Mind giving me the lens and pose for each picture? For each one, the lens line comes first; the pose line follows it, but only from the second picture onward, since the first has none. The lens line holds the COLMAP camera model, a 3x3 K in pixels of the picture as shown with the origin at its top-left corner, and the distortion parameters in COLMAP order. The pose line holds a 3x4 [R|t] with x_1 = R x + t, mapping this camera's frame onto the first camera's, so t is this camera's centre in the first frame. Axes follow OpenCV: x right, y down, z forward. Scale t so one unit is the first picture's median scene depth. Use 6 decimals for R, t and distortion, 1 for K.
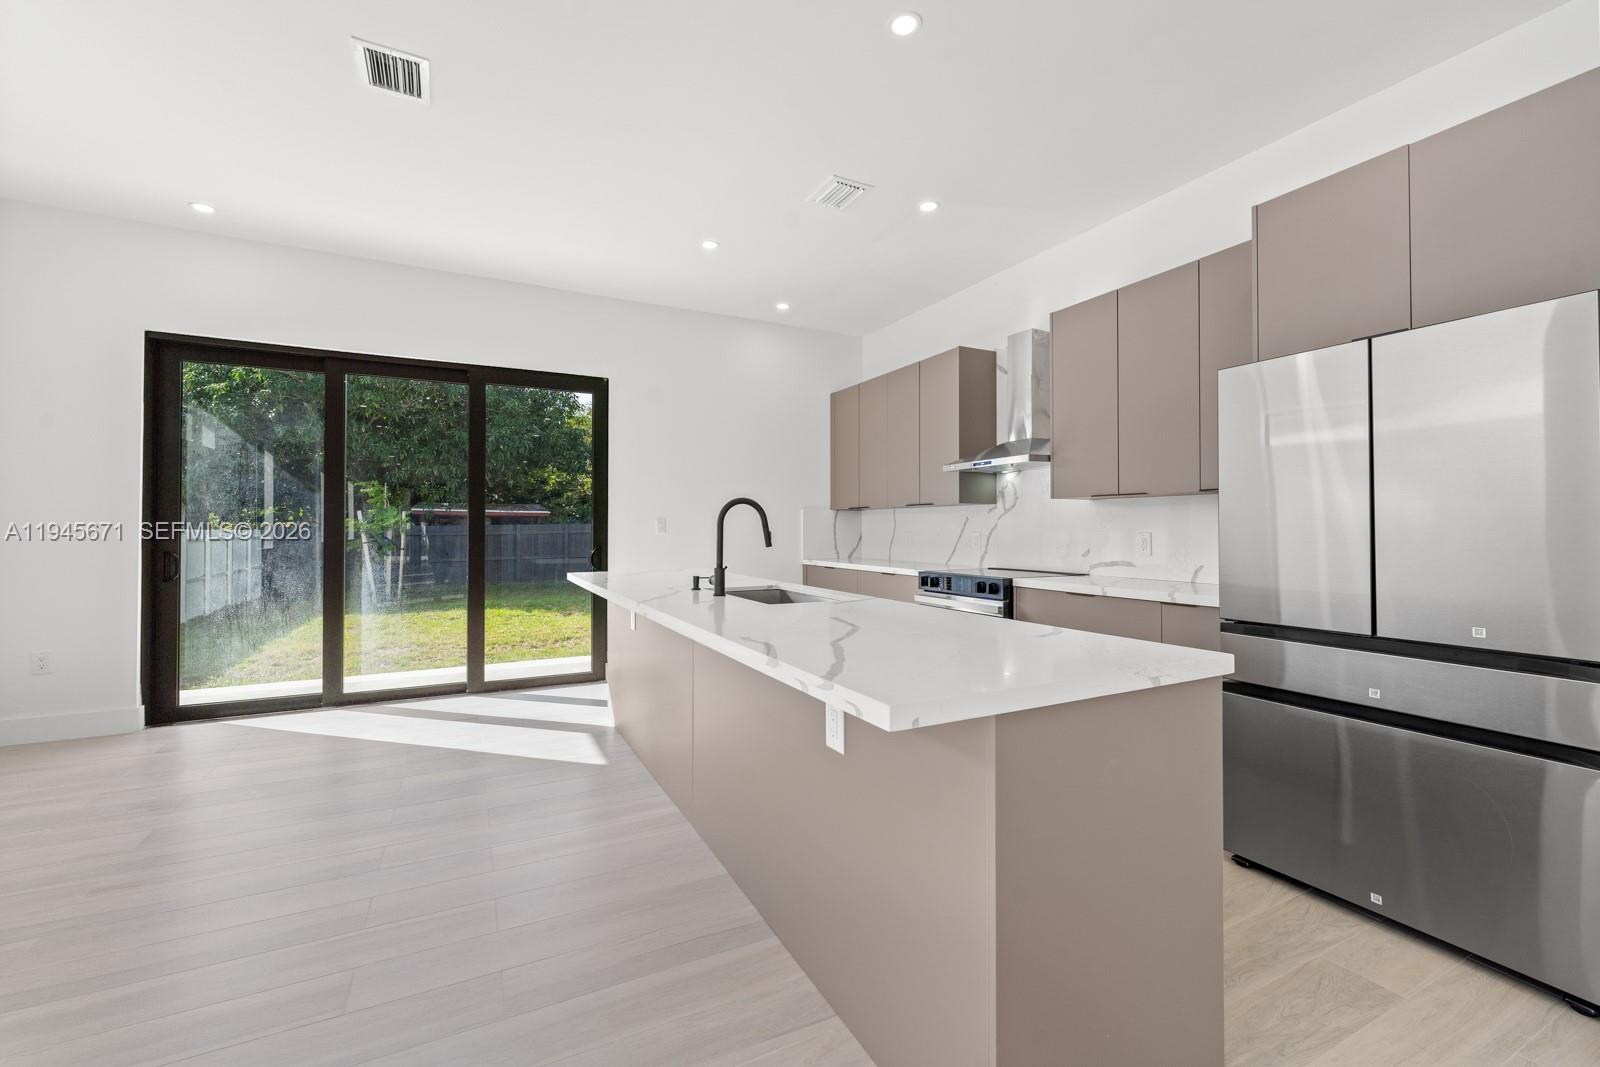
lens RADIAL K [[654.6, 0, 797.7], [0, 654.6, 520.4], [0, 0, 1]] dist [-0.000351, -0.000196]
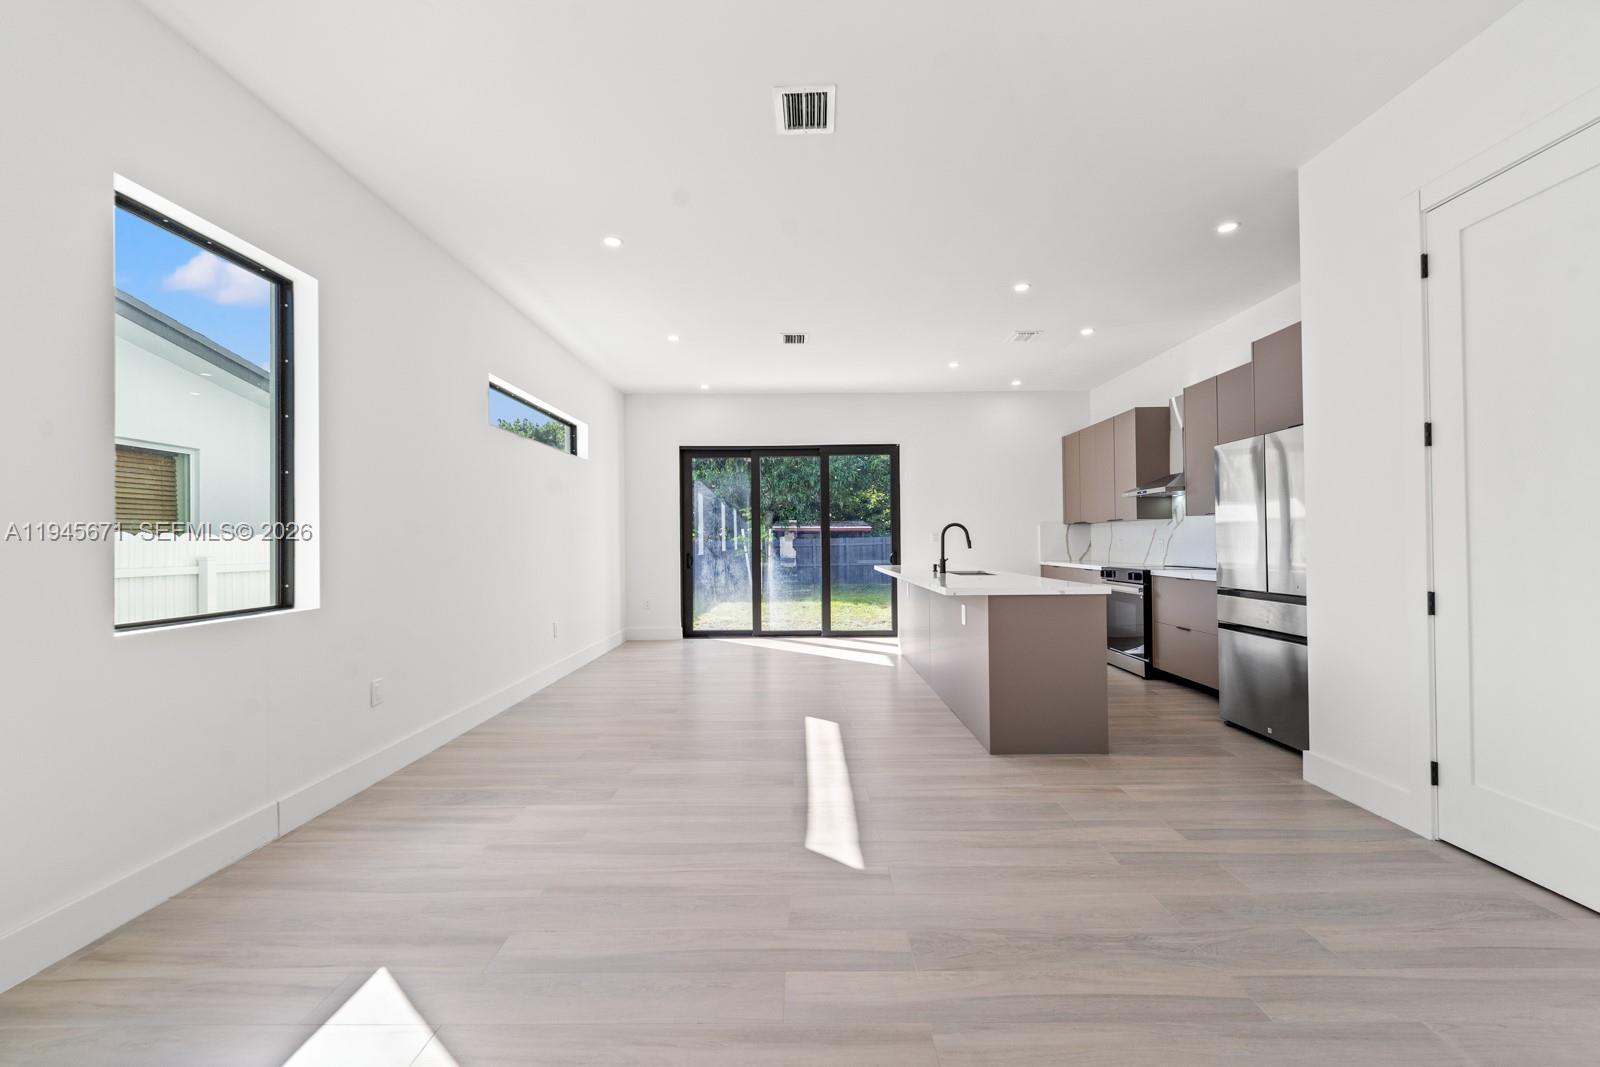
lens RADIAL K [[648.5, 0, 800.0], [0, 648.5, 533.5], [0, 0, 1]] dist [0.000067, 0.000040]
pose [[0.888744, -0.014622, -0.458171, 0.243906], [0.015704, 0.999876, -0.001448, -0.004849], [0.458135, -0.005908, 0.888863, -0.576084]]
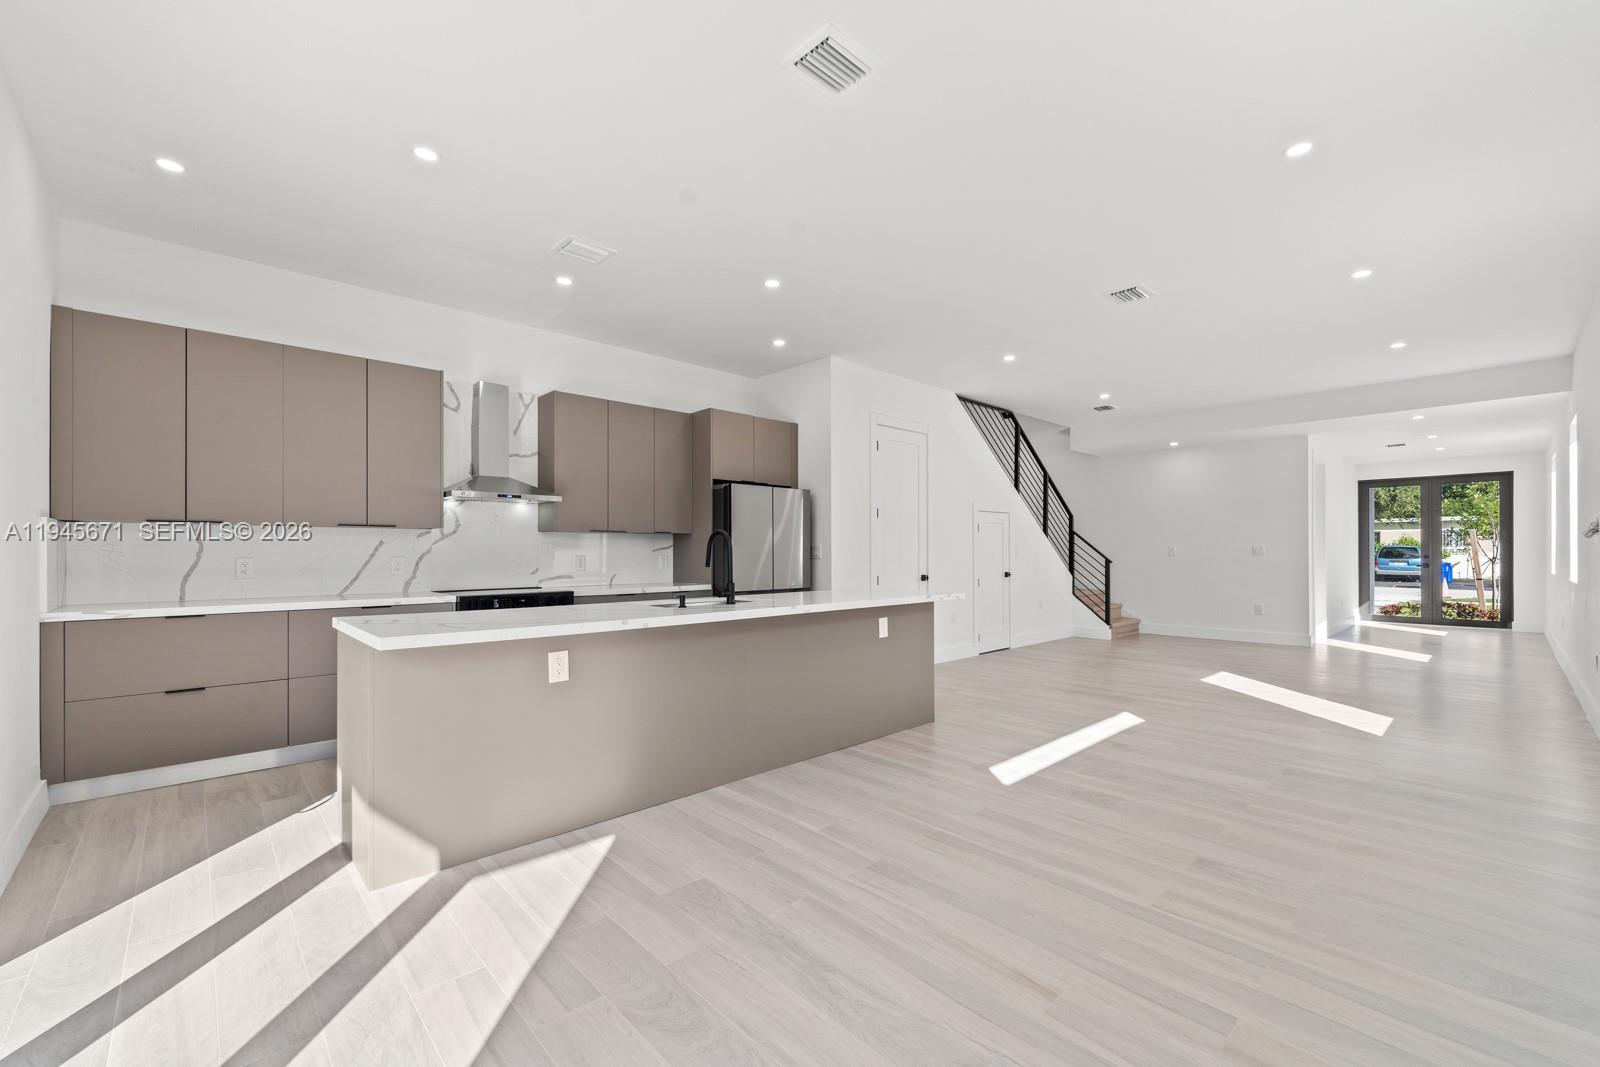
lens RADIAL K [[655.7, 0, 803.6], [0, 655.7, 549.4], [0, 0, 1]] dist [-0.000887, 0.000135]
pose [[-0.278622, 0.003775, 0.960393, -0.879847], [-0.010316, 0.999923, -0.006923, 0.007996], [-0.960345, -0.011837, -0.278562, 0.758024]]
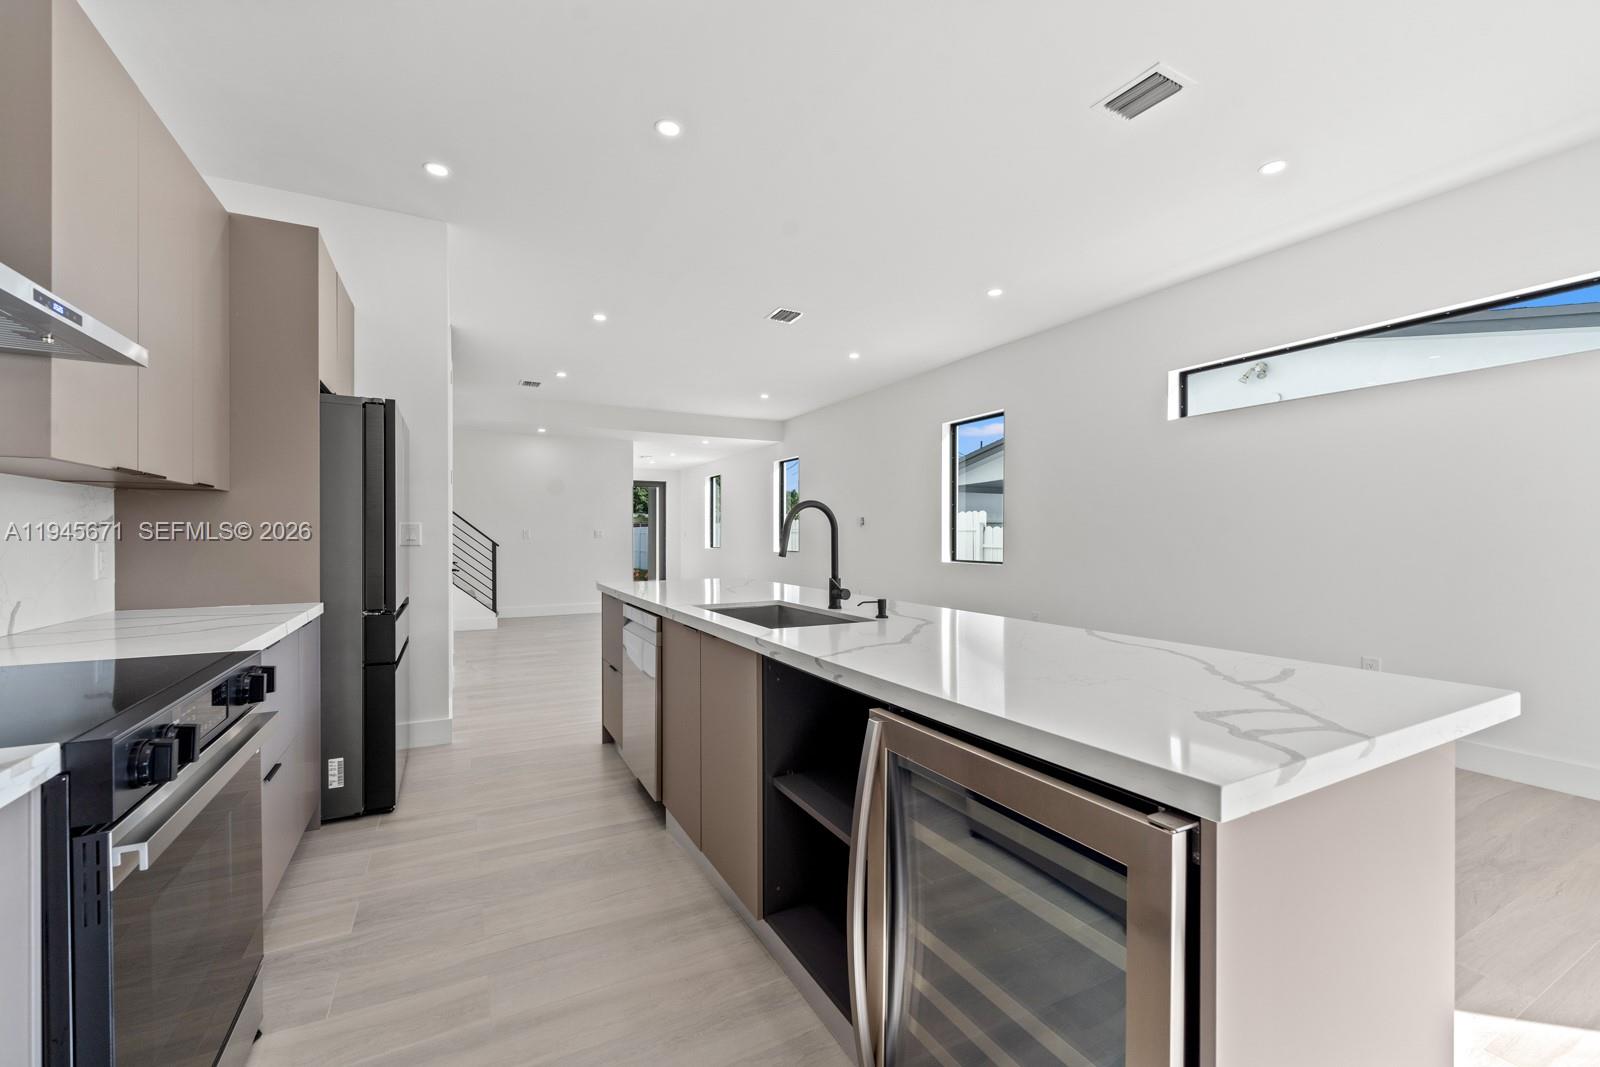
lens RADIAL K [[651.8, 0, 796.8], [0, 651.8, 527.6], [0, 0, 1]] dist [-0.000799, -0.000335]
pose [[-0.999887, -0.000652, -0.015016, -0.028849], [-0.000309, 0.999740, -0.022808, 0.013605], [0.015027, -0.022801, -0.999627, 1.183380]]
